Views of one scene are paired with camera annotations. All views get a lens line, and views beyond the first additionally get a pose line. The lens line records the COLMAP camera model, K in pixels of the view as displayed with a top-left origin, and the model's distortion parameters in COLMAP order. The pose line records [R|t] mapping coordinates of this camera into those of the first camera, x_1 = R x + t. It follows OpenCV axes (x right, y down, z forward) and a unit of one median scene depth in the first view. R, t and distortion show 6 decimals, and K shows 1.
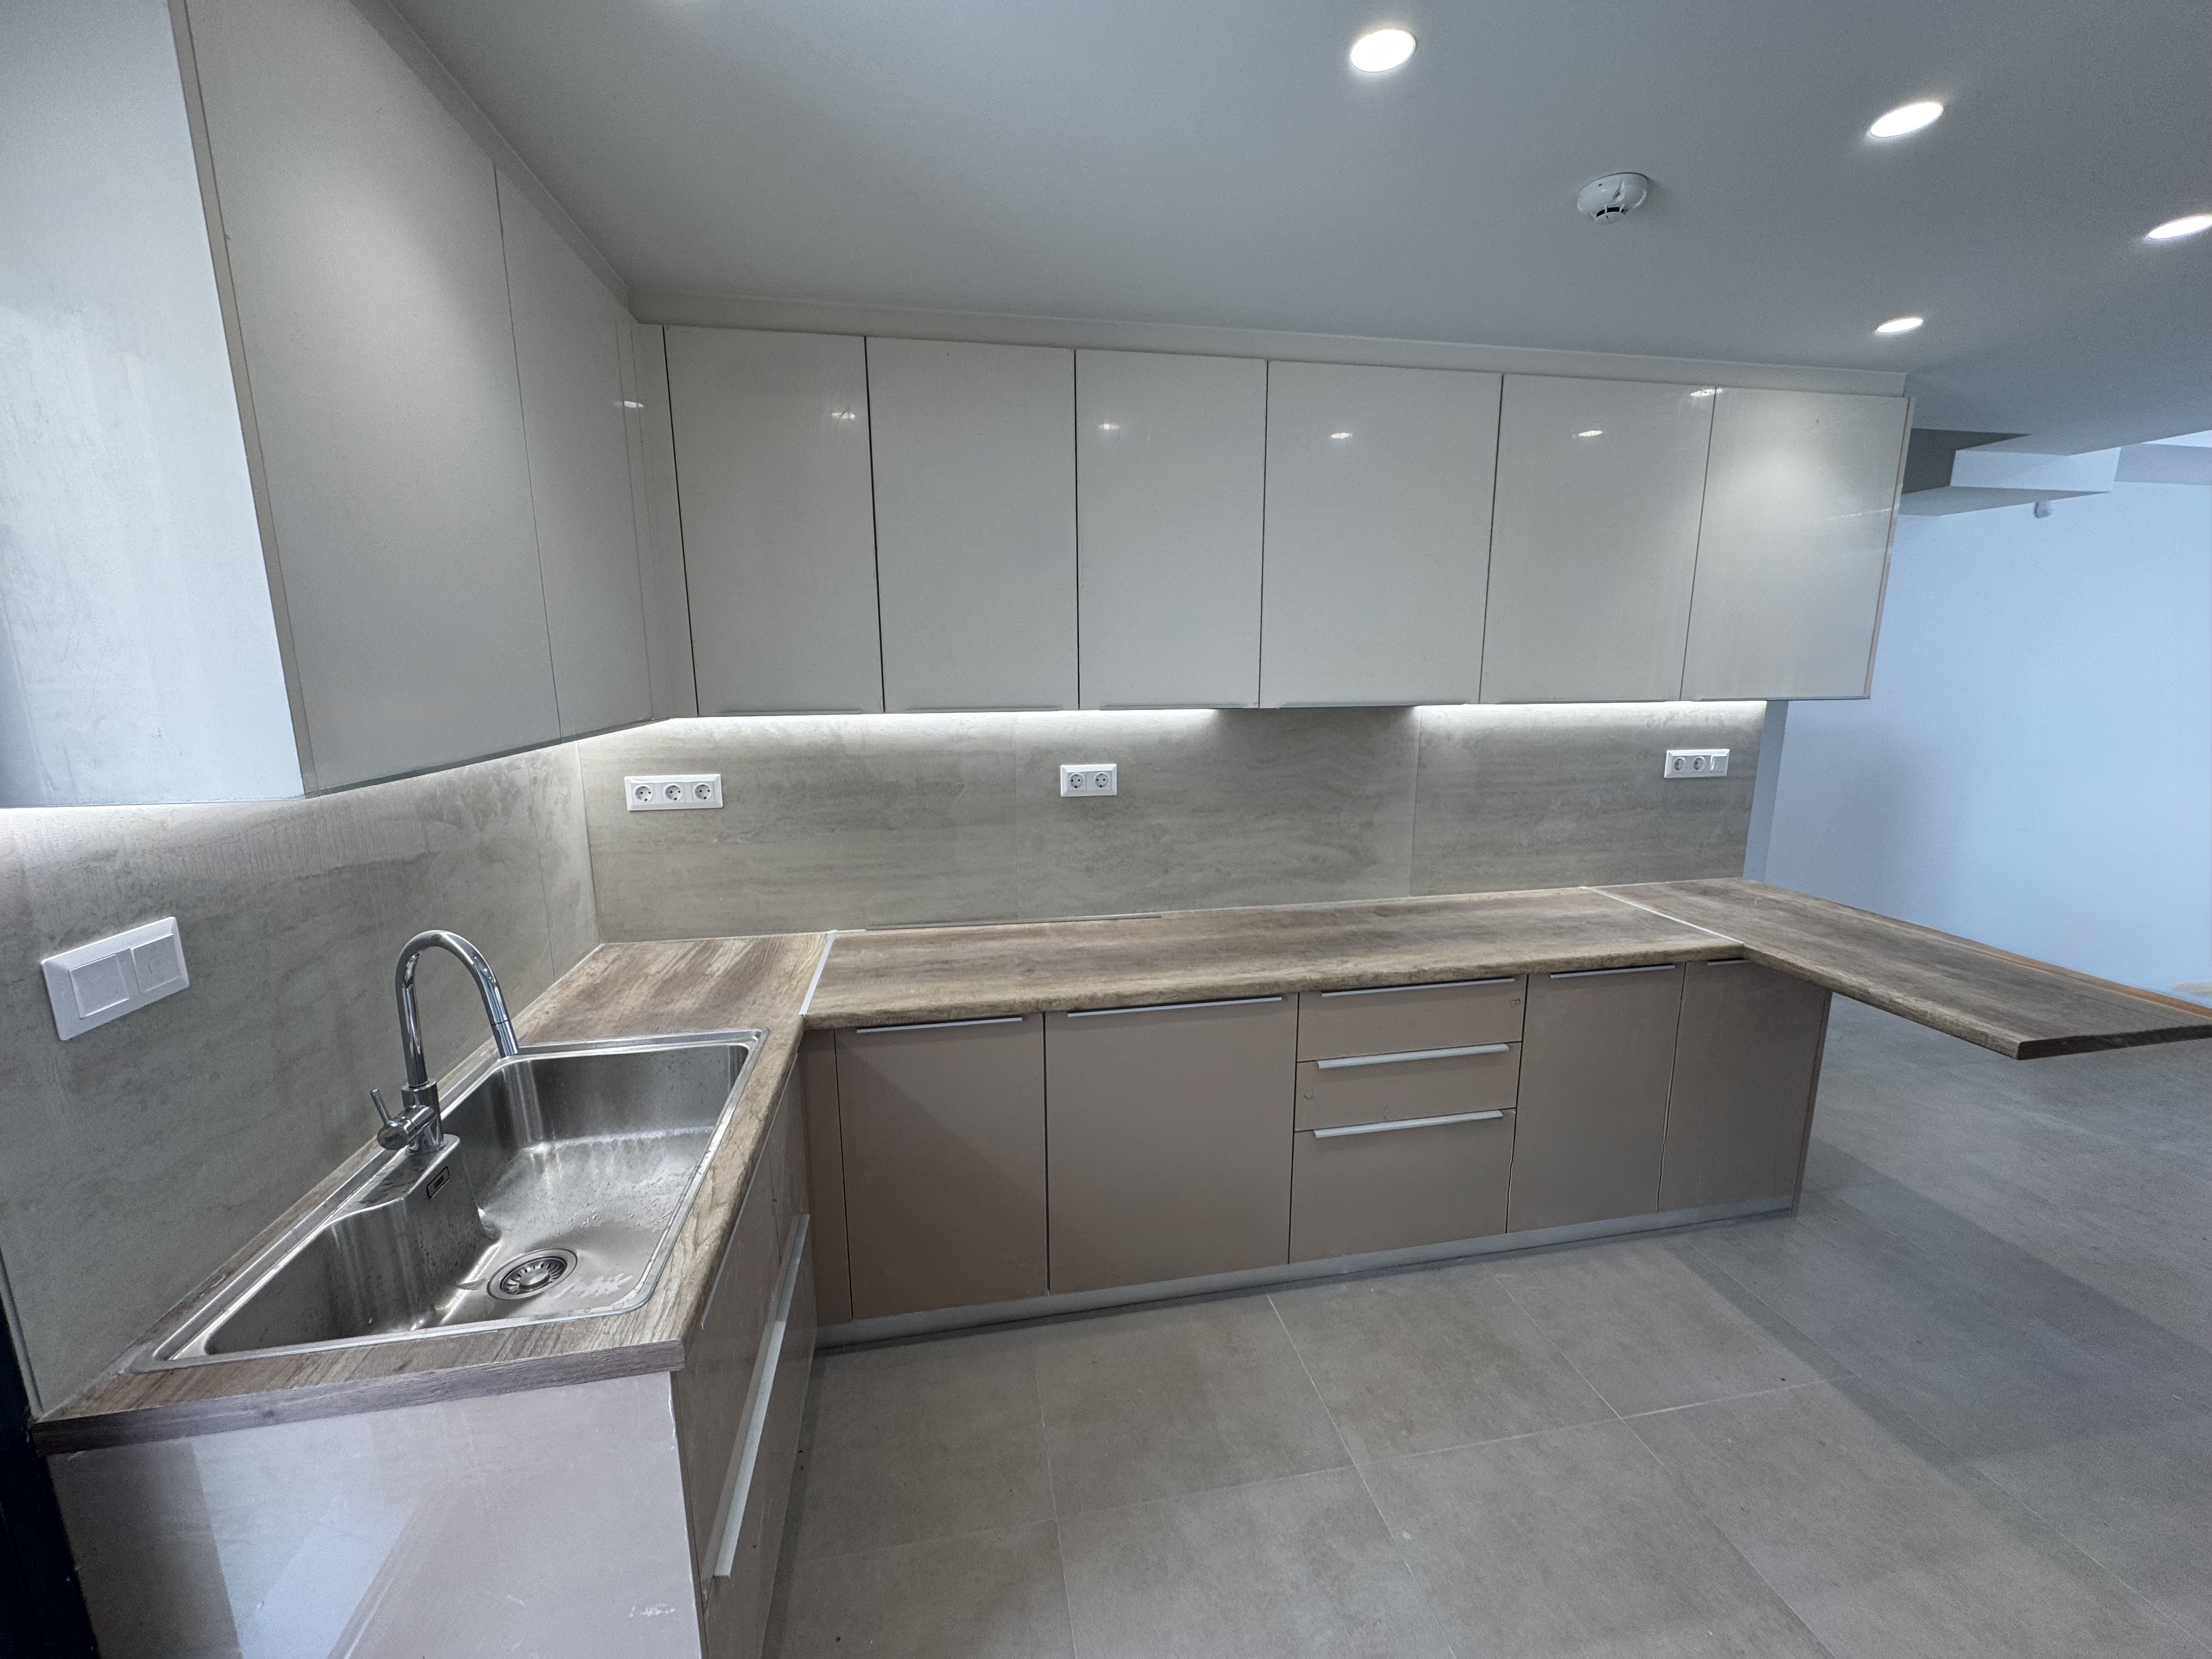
lens RADIAL K [[884.7, 0, 1099.2], [0, 884.7, 819.3], [0, 0, 1]] dist [-0.002921, -0.000258]
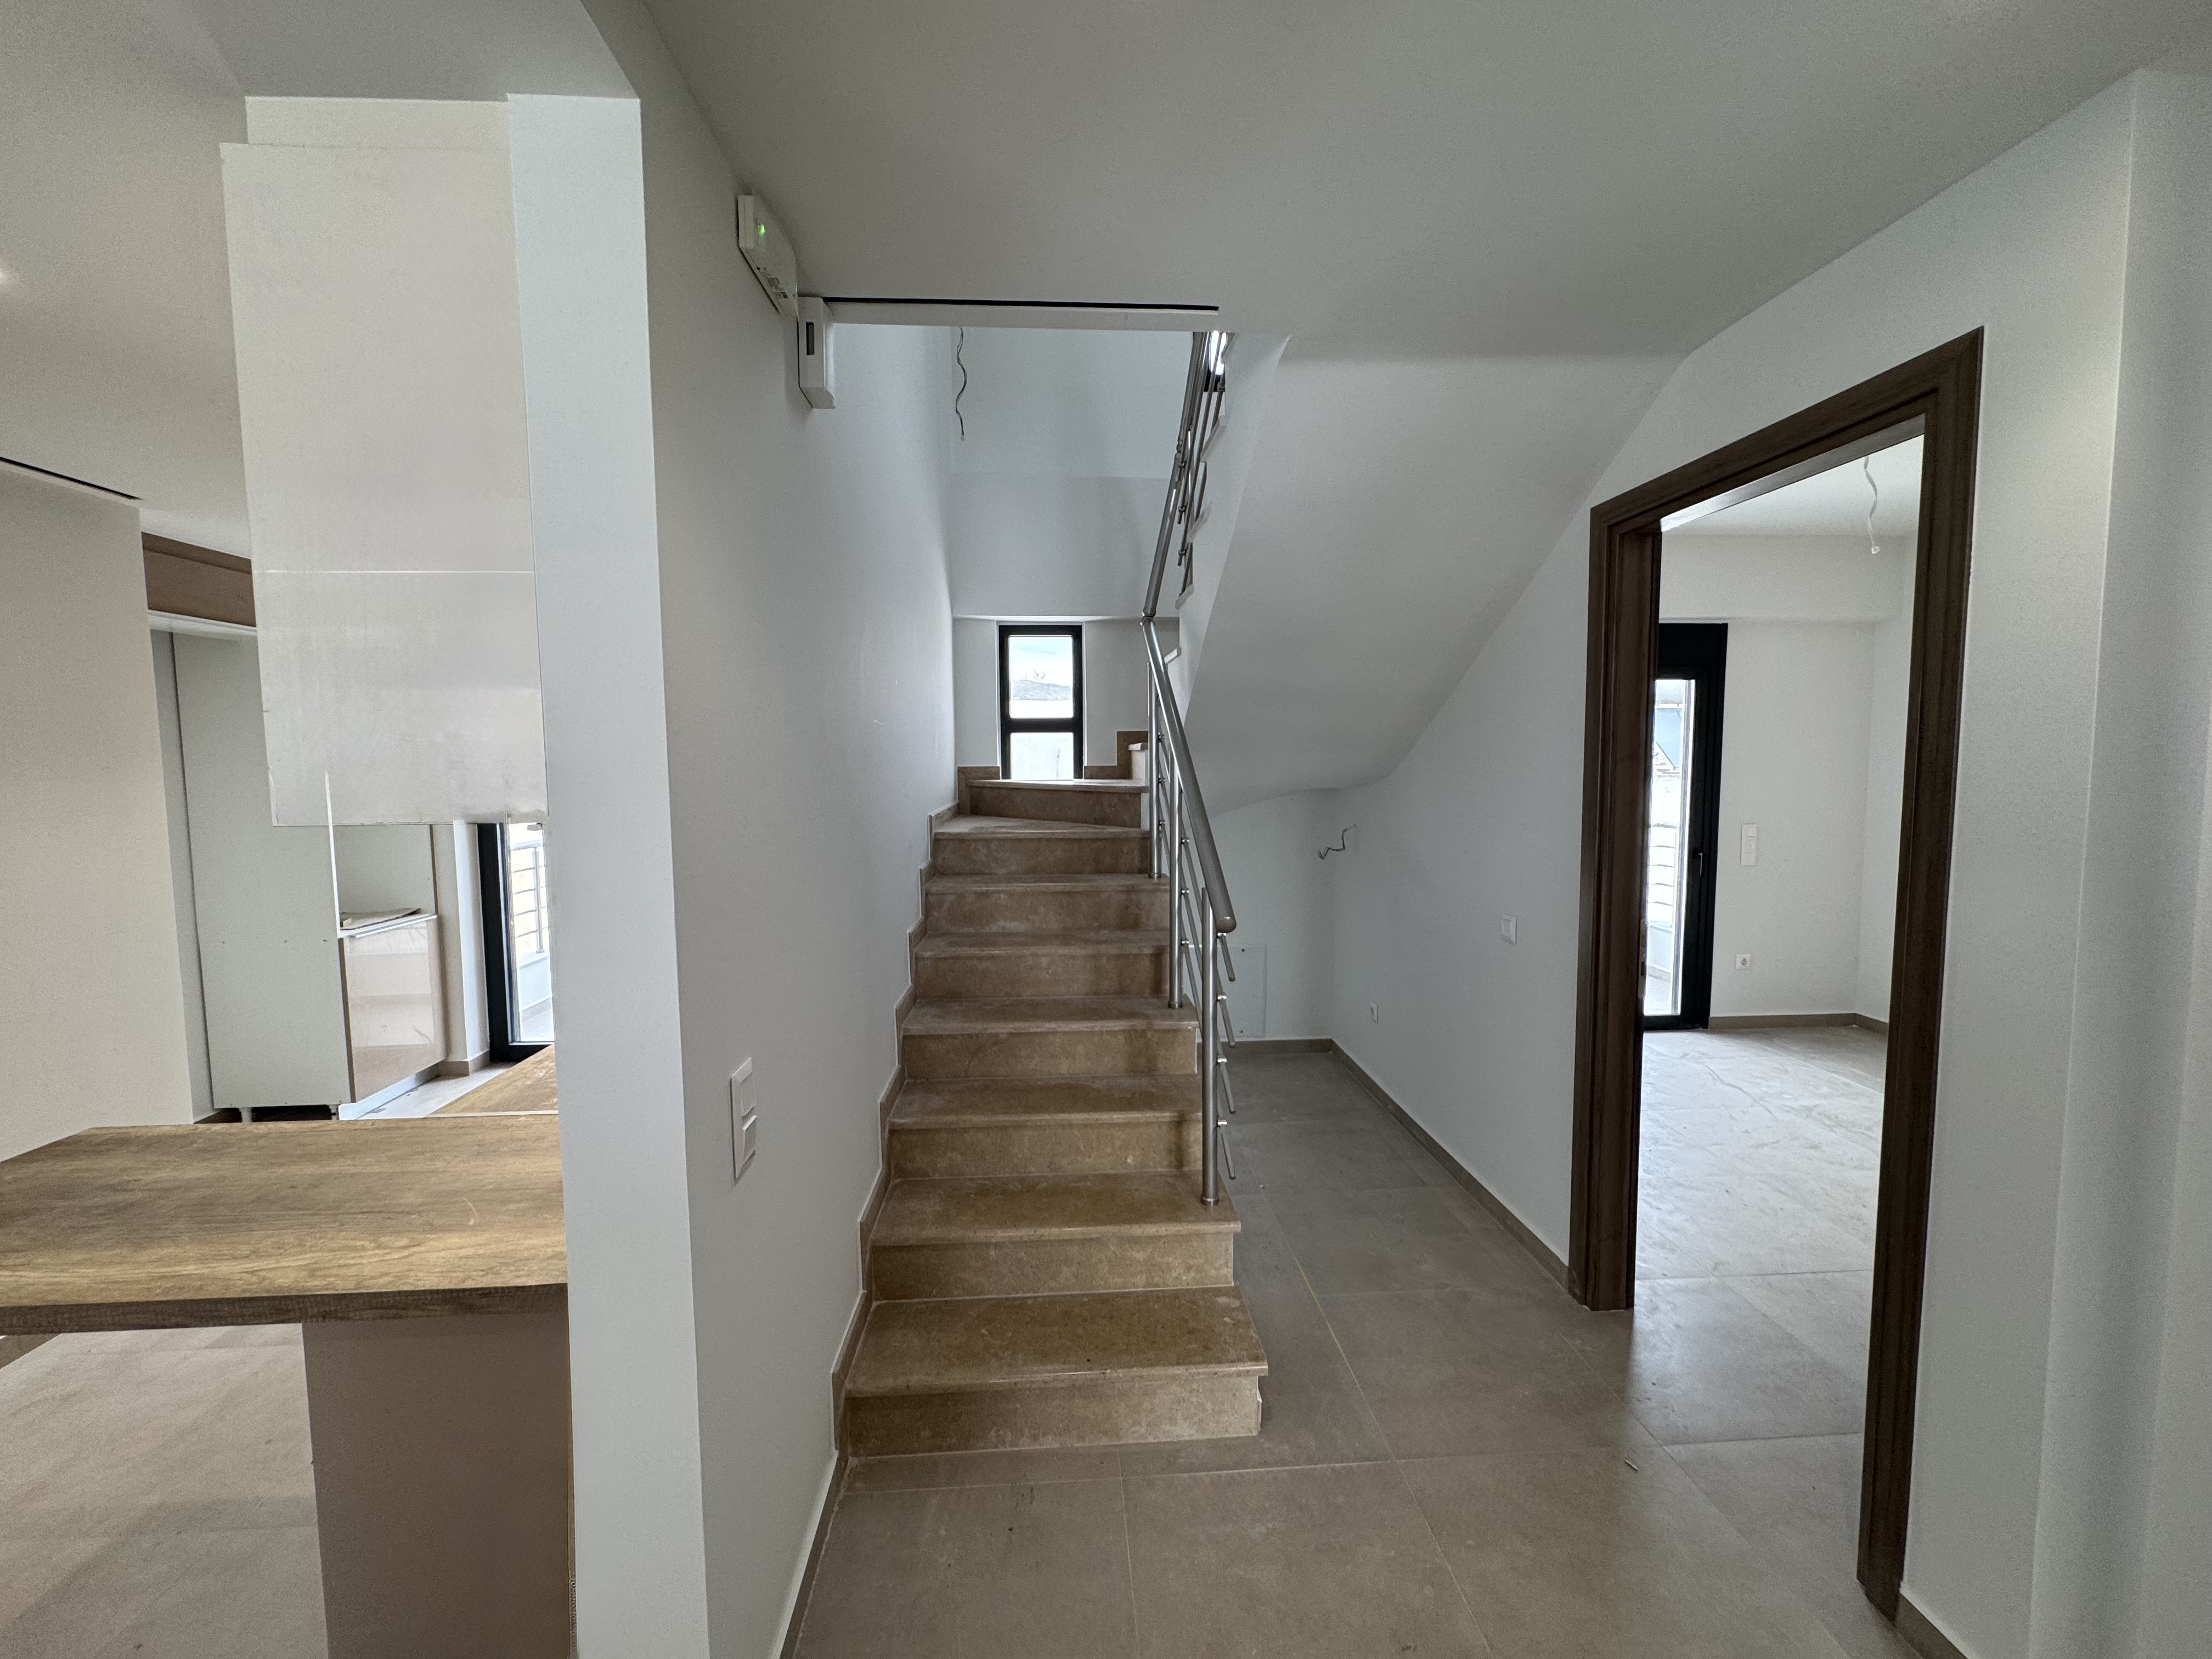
lens RADIAL K [[884.7, 0, 1092.6], [0, 884.7, 826.7], [0, 0, 1]] dist [-0.002921, -0.000258]
pose [[-0.111633, 0.081115, -0.990433, 1.184151], [-0.165102, 0.981298, 0.098976, -0.231799], [0.979938, 0.174572, -0.096153, 1.352952]]
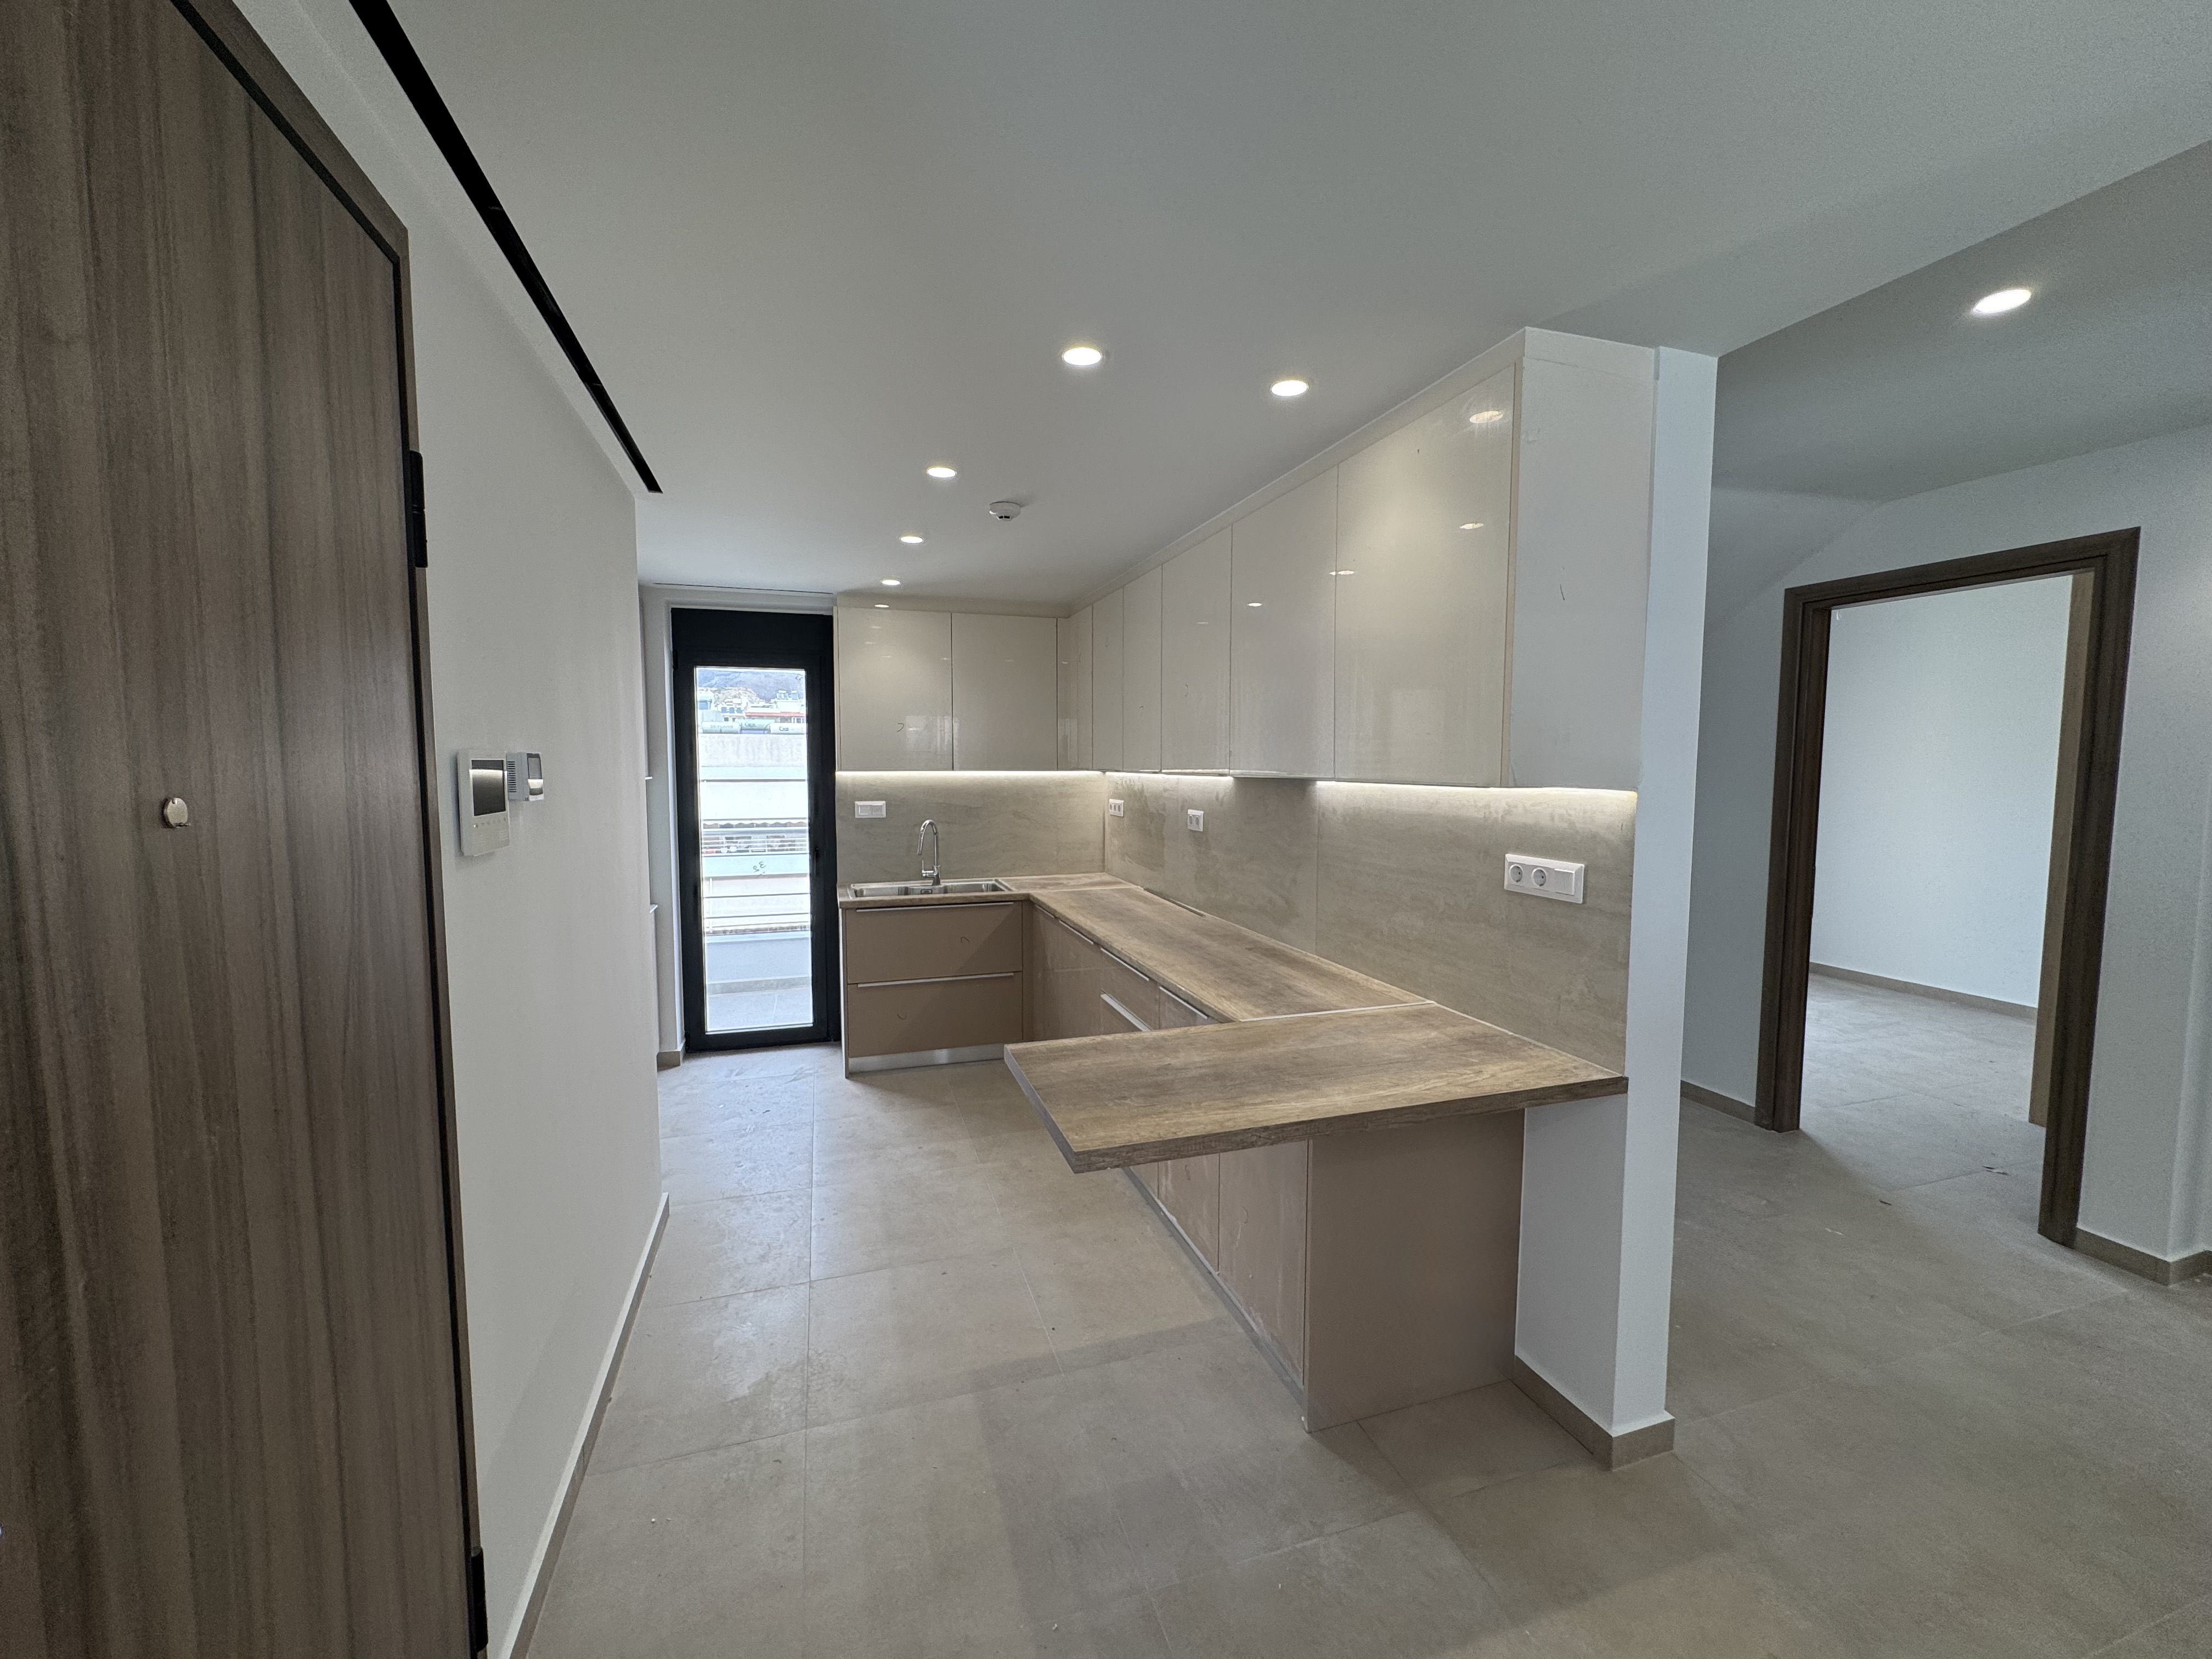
lens RADIAL K [[884.7, 0, 1106.3], [0, 884.7, 831.8], [0, 0, 1]] dist [-0.002921, -0.000258]
pose [[0.137644, 0.086607, -0.986688, 1.412402], [-0.177978, 0.982118, 0.061378, -0.085352], [0.974360, 0.167160, 0.150596, 0.569498]]
